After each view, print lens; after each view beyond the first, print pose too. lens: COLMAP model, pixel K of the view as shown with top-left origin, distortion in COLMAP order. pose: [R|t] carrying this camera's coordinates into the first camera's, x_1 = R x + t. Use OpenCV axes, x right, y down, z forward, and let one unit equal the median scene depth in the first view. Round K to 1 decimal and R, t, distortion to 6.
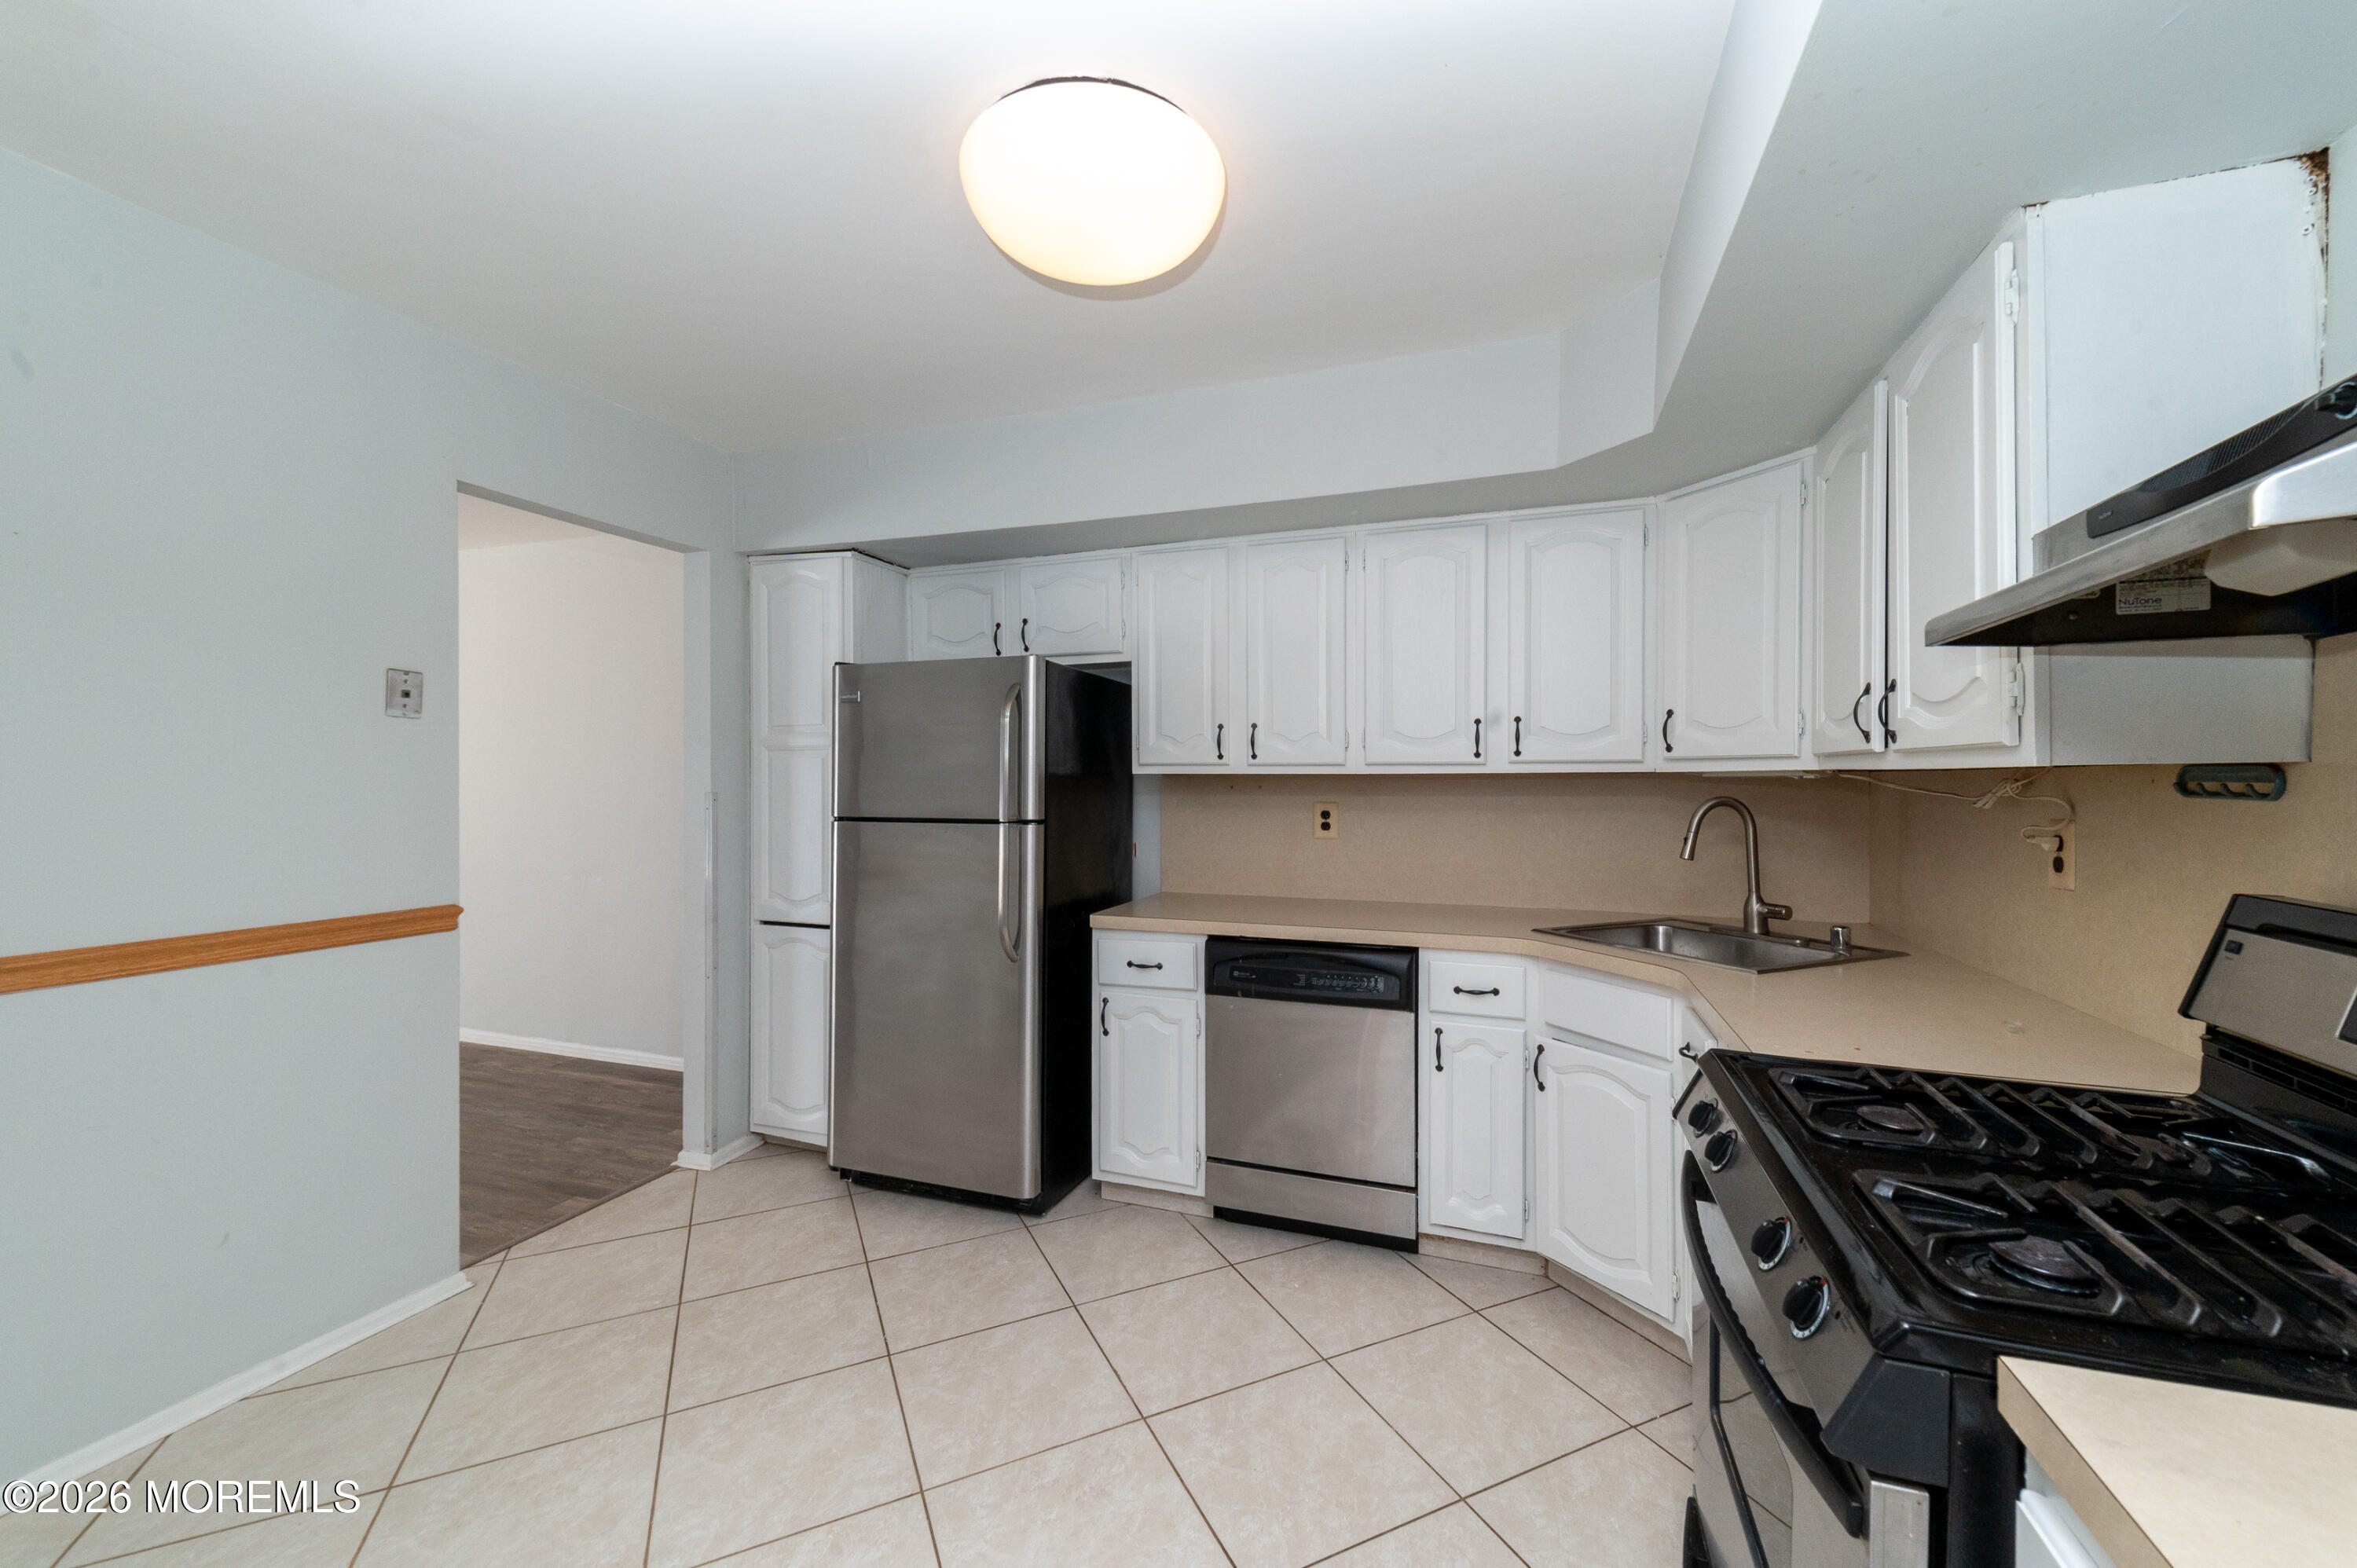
lens RADIAL K [[892.1, 0, 1195.7], [0, 892.1, 783.3], [0, 0, 1]] dist [0.000338, -0.000071]
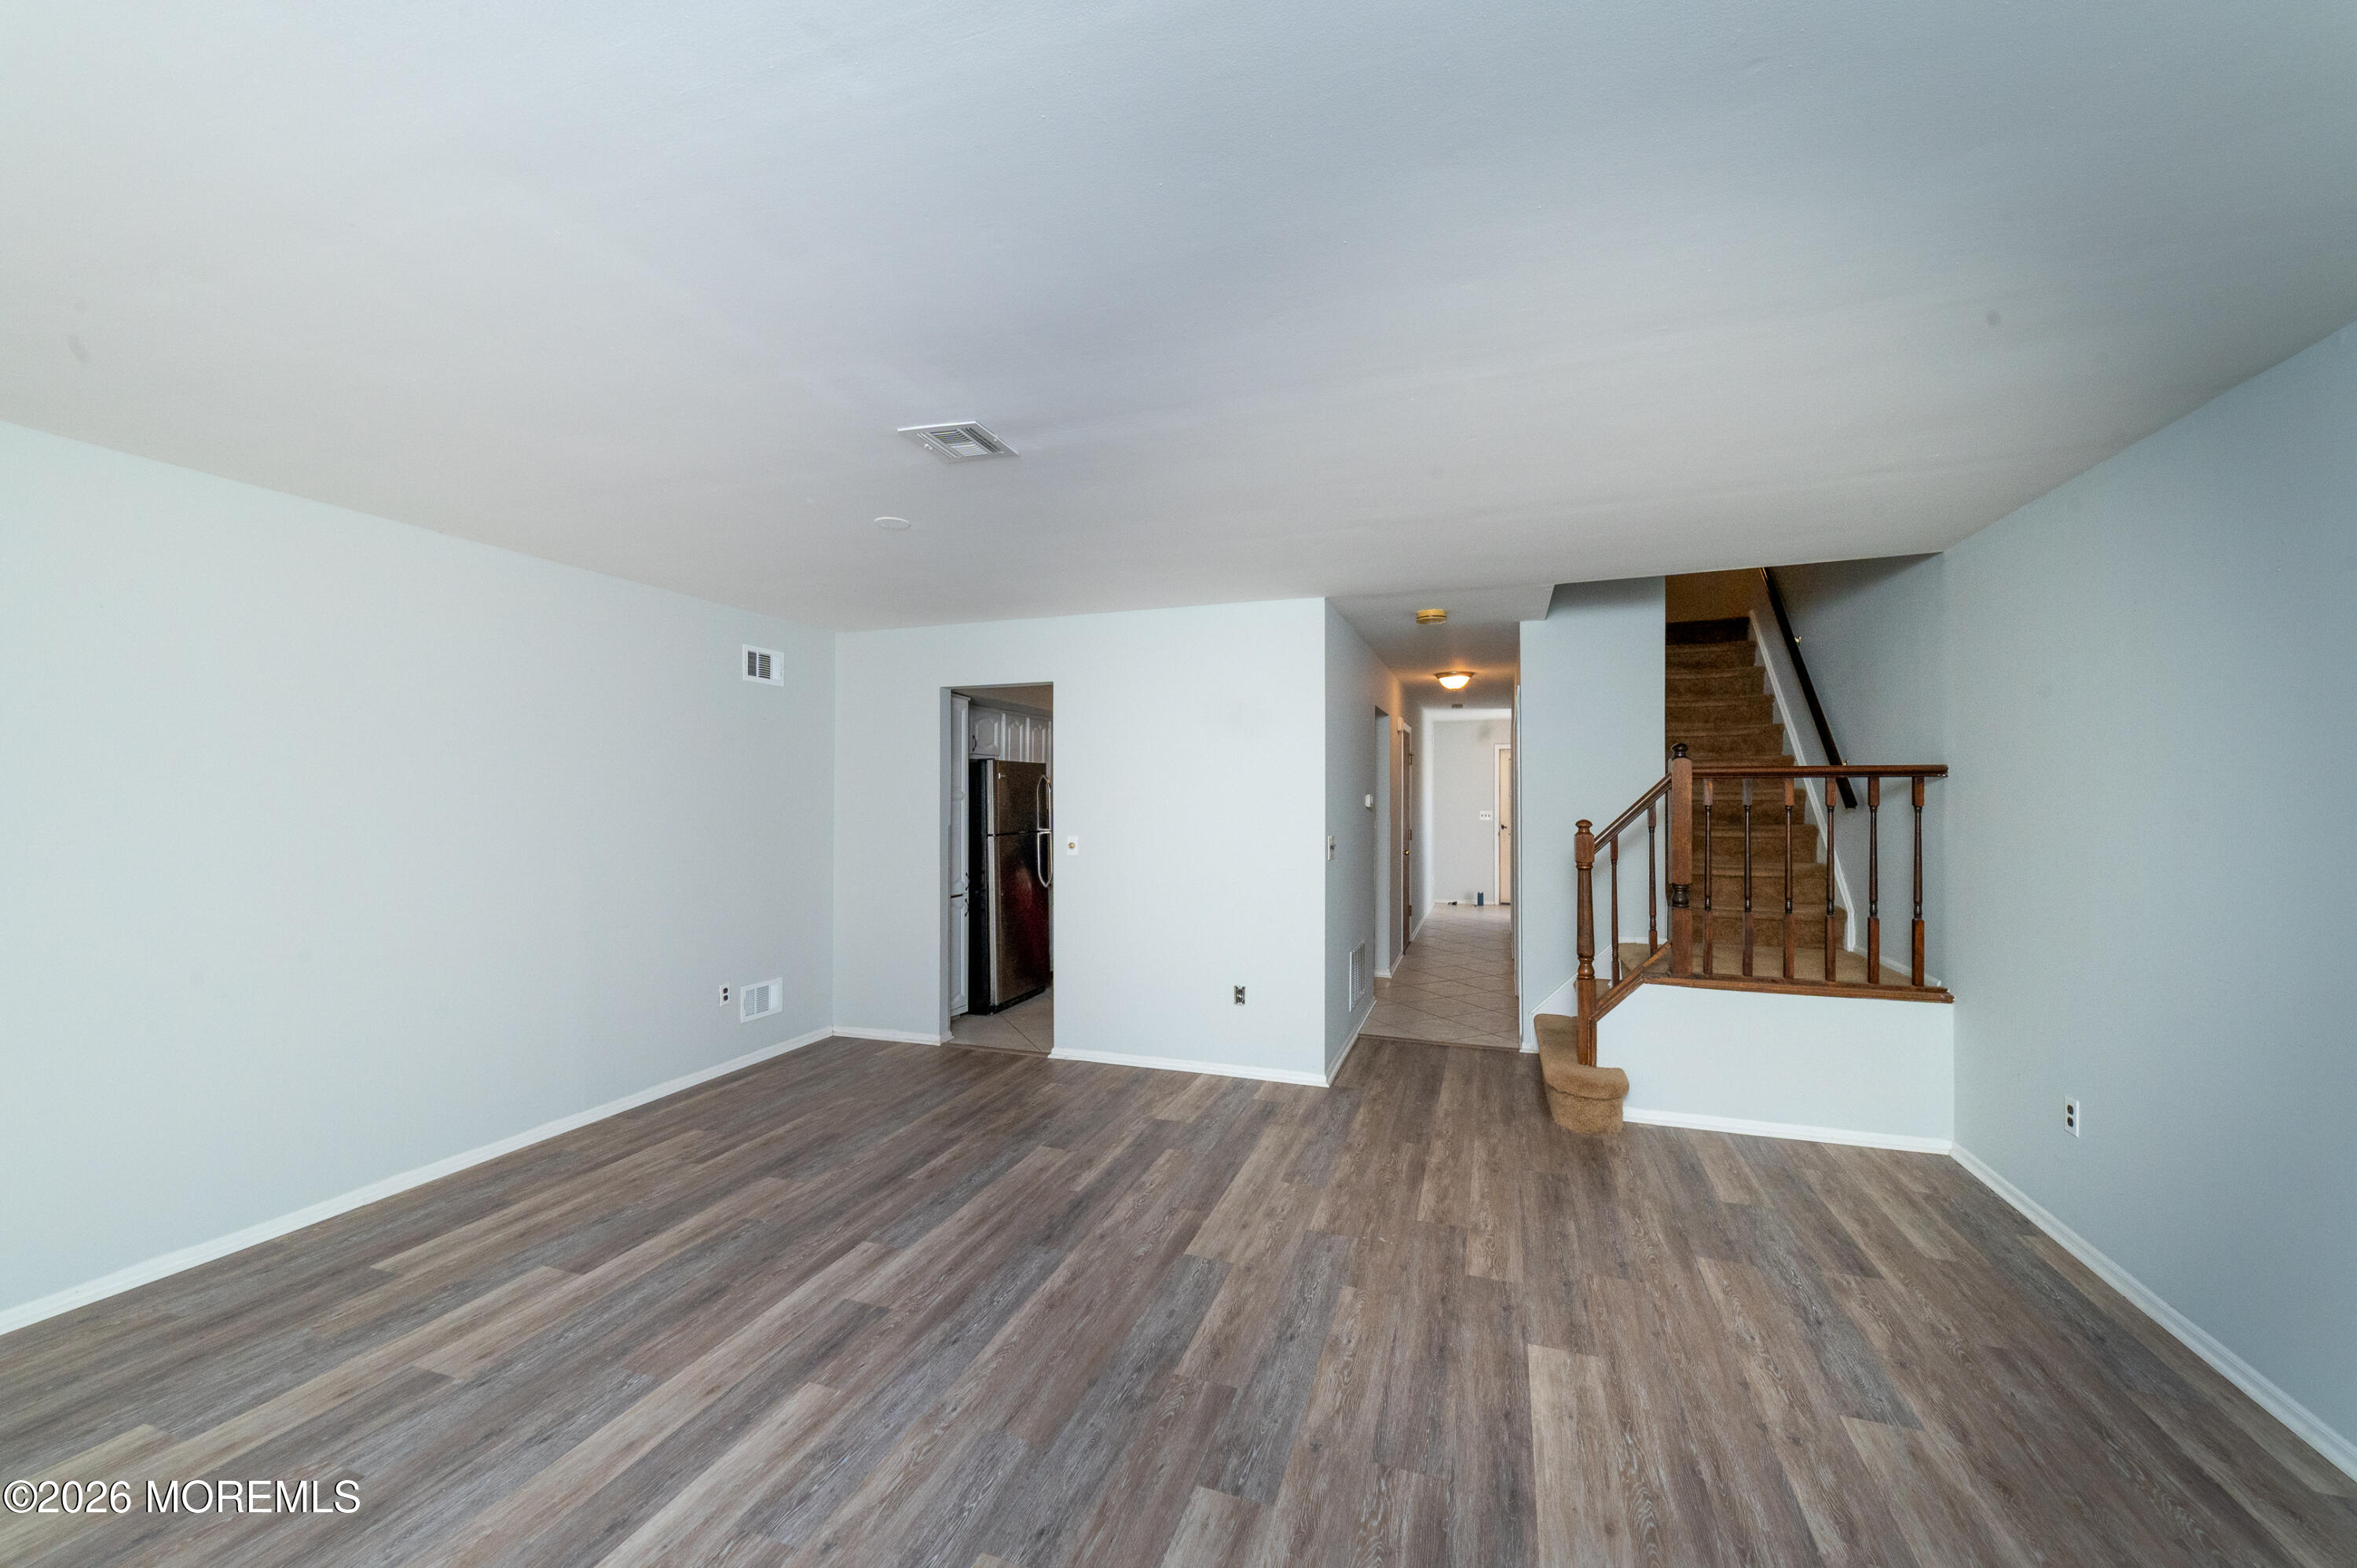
lens RADIAL K [[892.1, 0, 1195.7], [0, 892.1, 783.3], [0, 0, 1]] dist [0.000338, -0.000071]
pose [[-0.015926, 0.008855, 0.999834, -2.355369], [0.003398, 0.999955, -0.008801, -0.064485], [-0.999867, 0.003258, -0.015955, 0.525749]]
